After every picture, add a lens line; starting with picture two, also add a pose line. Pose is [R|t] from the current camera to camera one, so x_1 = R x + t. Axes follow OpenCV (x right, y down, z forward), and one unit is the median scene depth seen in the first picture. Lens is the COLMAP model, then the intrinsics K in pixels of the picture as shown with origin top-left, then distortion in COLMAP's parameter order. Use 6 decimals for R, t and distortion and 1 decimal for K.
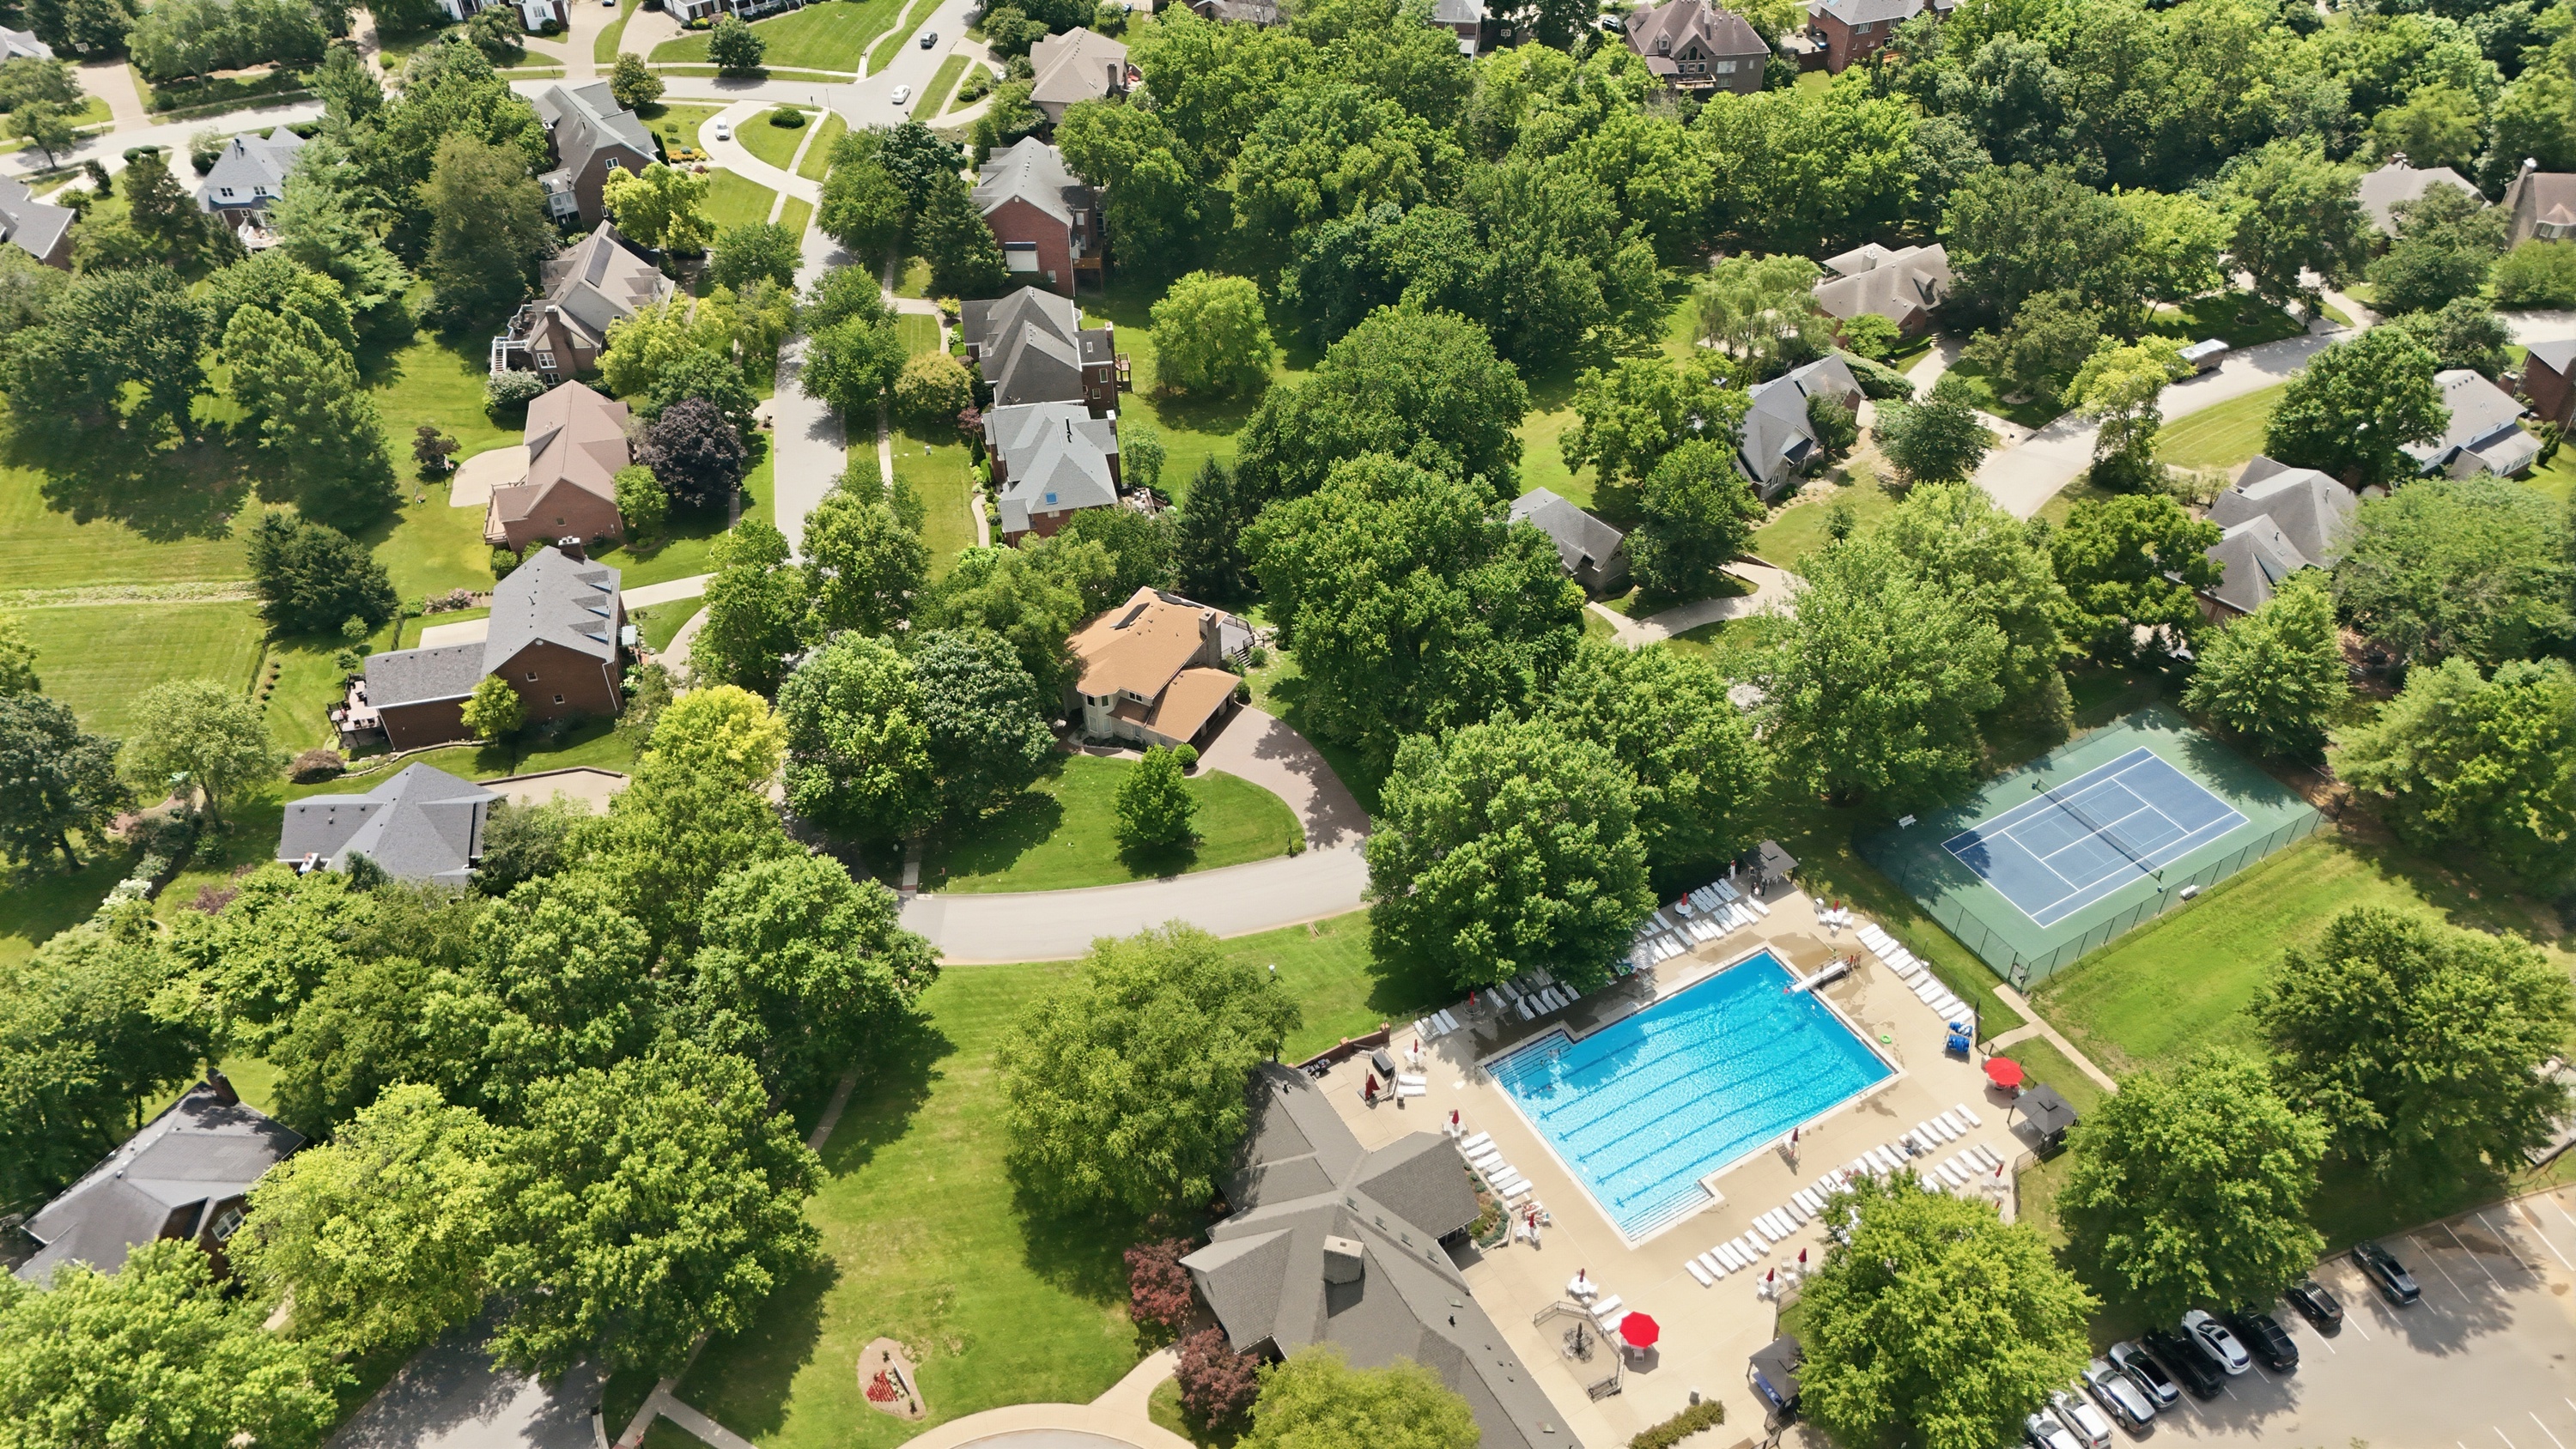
lens RADIAL K [[1888.5, 0, 1292.0], [0, 1888.5, 719.5], [0, 0, 1]] dist [0.051878, -0.059176]
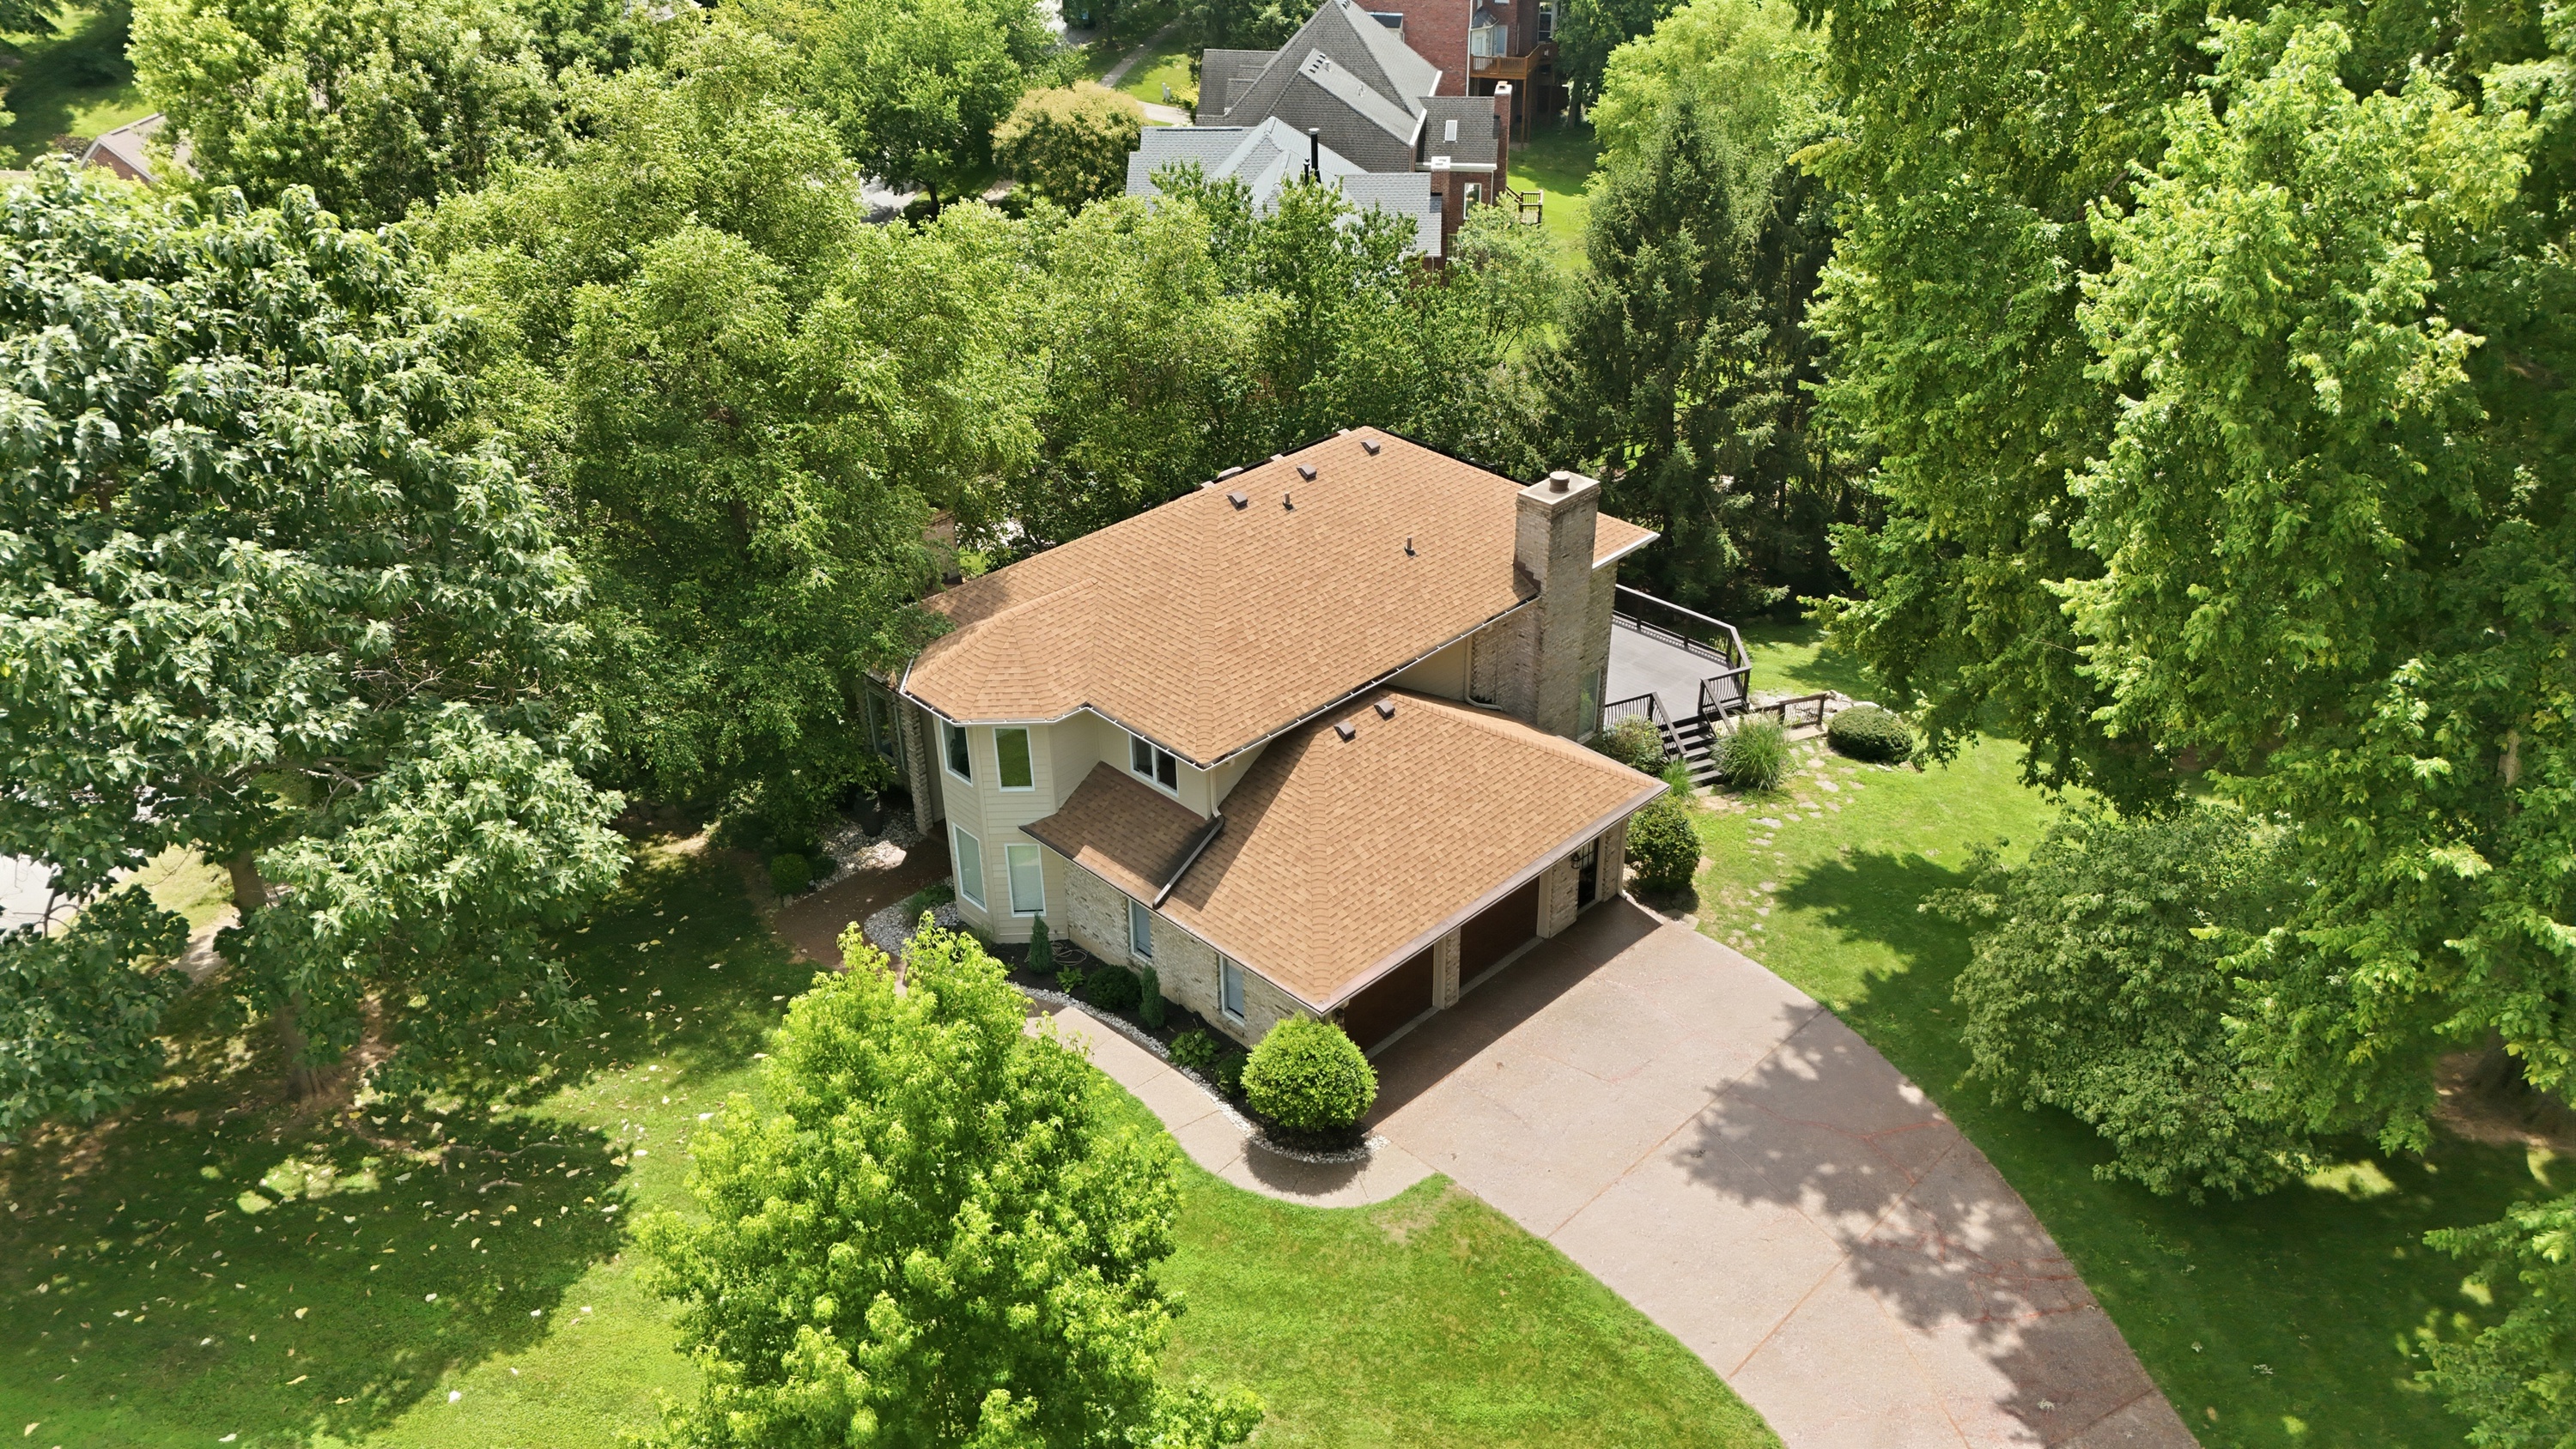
lens RADIAL K [[1888.5, 0, 1292.0], [0, 1888.5, 719.5], [0, 0, 1]] dist [0.051878, -0.059176]
pose [[0.956110, 0.151843, -0.250594, -0.013640], [-0.195551, 0.967585, -0.159810, 0.011778], [0.218205, 0.201800, 0.954811, 0.670823]]
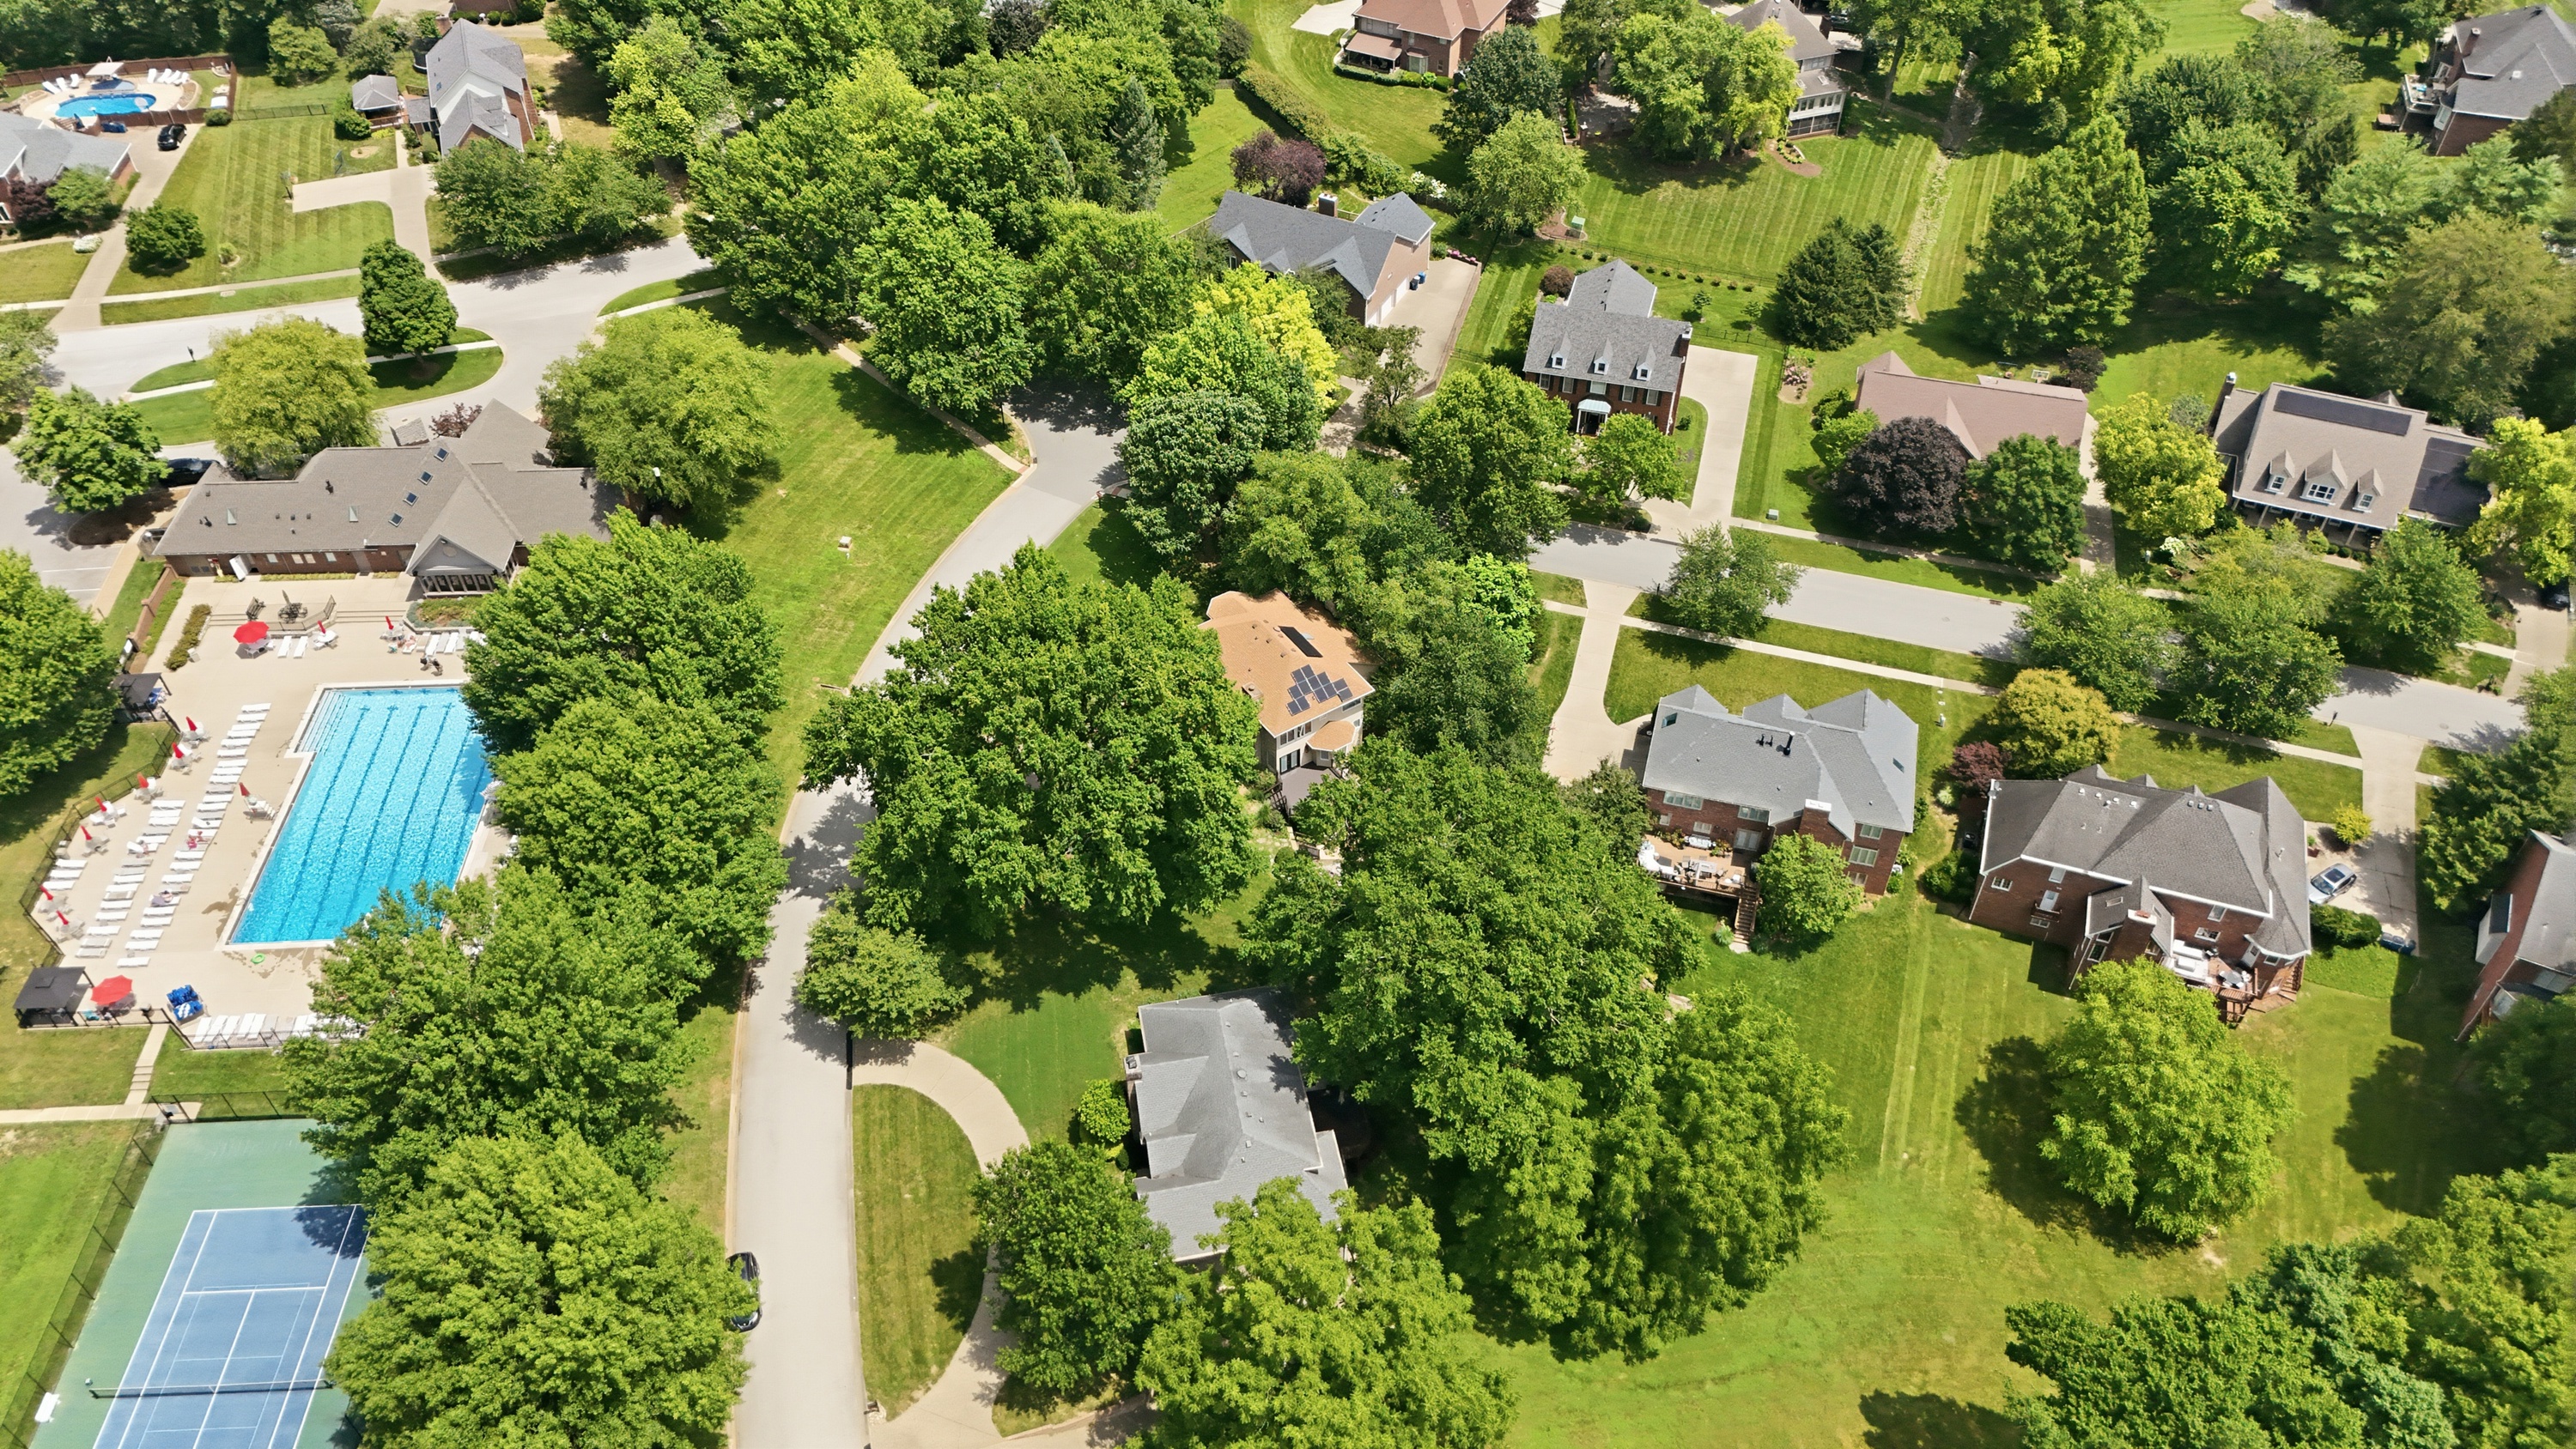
lens RADIAL K [[1888.5, 0, 1292.0], [0, 1888.5, 719.5], [0, 0, 1]] dist [0.051878, -0.059176]
pose [[-0.471072, 0.626126, -0.621335, 0.398128], [-0.572684, 0.318662, 0.755306, -0.584529], [0.670913, 0.711632, 0.208460, 0.727235]]
